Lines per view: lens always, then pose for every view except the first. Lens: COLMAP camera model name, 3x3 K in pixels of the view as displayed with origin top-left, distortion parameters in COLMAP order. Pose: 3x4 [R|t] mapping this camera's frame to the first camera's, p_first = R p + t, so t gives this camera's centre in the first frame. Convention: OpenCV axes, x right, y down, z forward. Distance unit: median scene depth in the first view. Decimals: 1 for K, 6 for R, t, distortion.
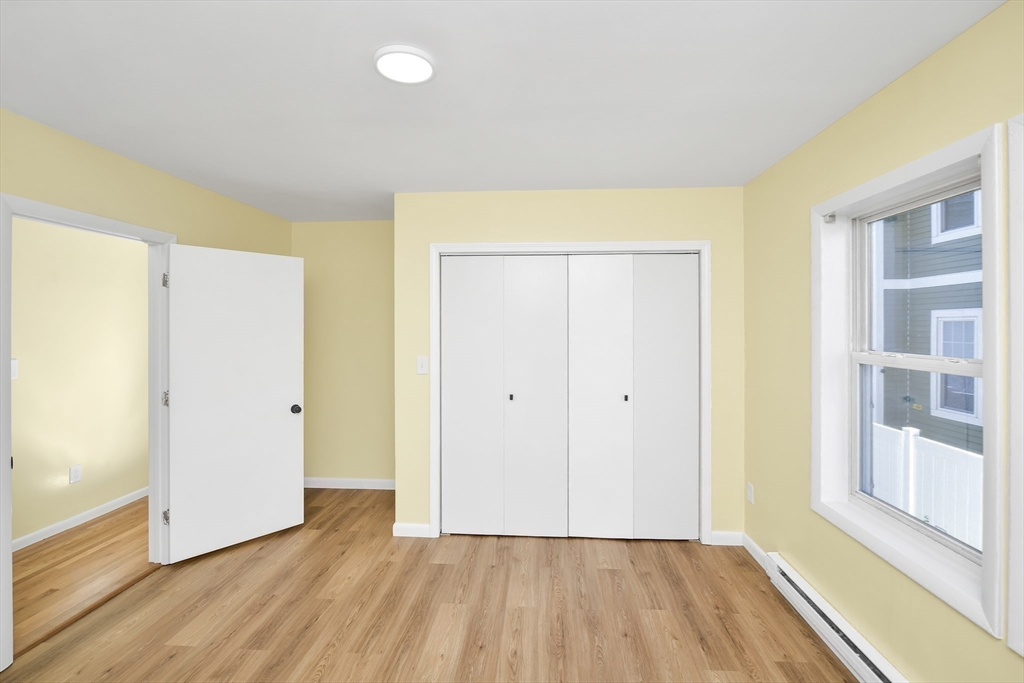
lens RADIAL K [[456.4, 0, 516.8], [0, 456.4, 325.3], [0, 0, 1]] dist [-0.010785, 0.000175]
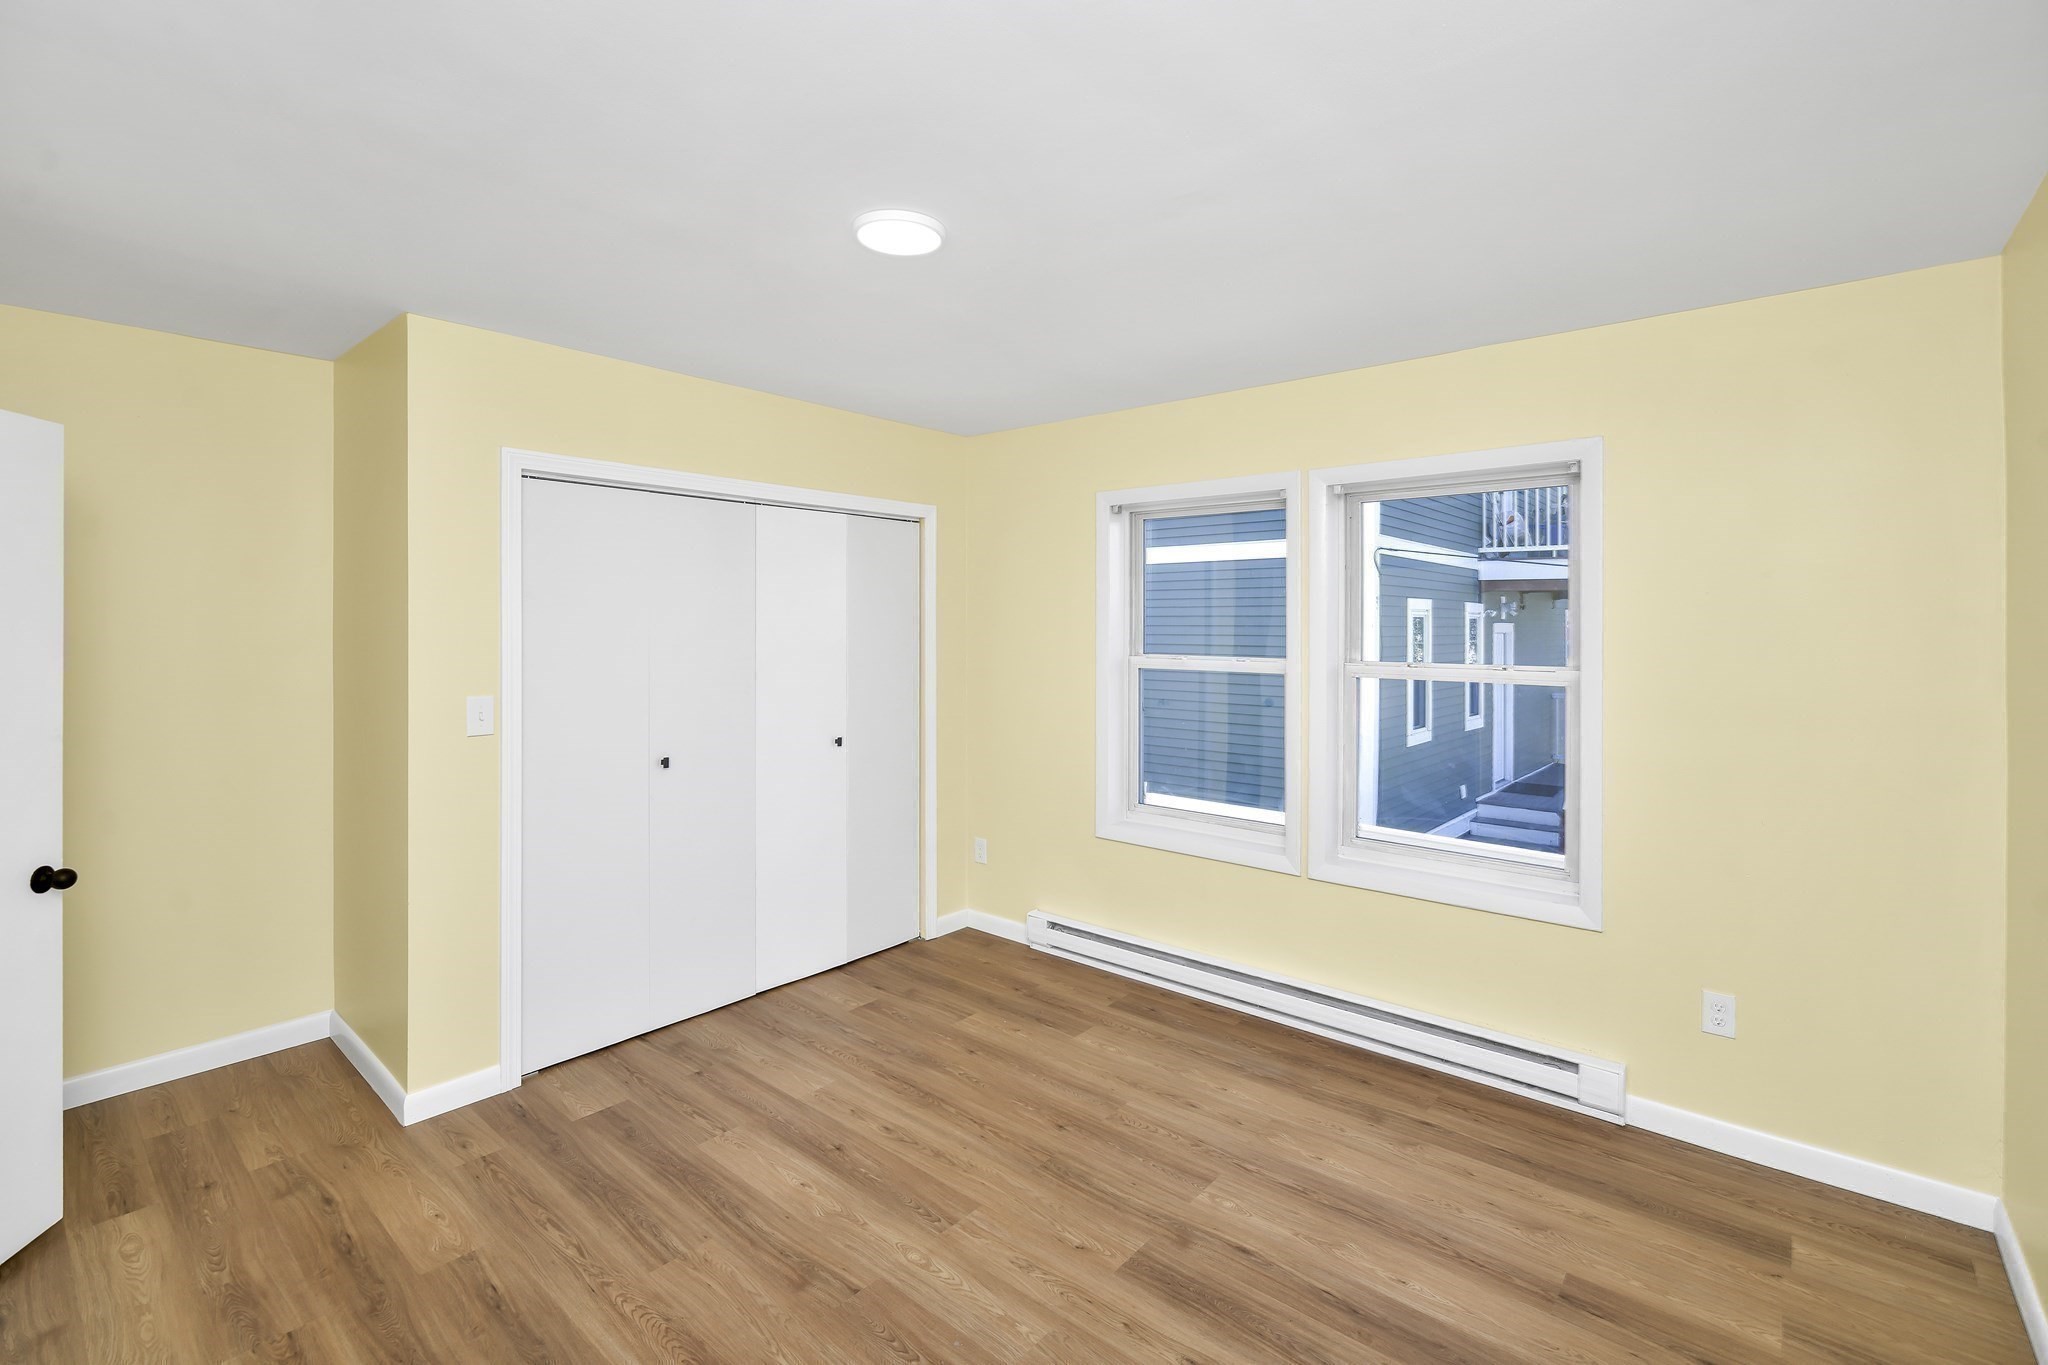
lens RADIAL K [[916.7, 0, 1032.6], [0, 916.7, 621.8], [0, 0, 1]] dist [-0.008184, 0.000182]
pose [[0.595128, 0.004791, 0.803617, -0.736338], [-0.003039, 0.999988, -0.003711, -0.003508], [-0.803625, -0.000234, 0.595135, 0.037051]]
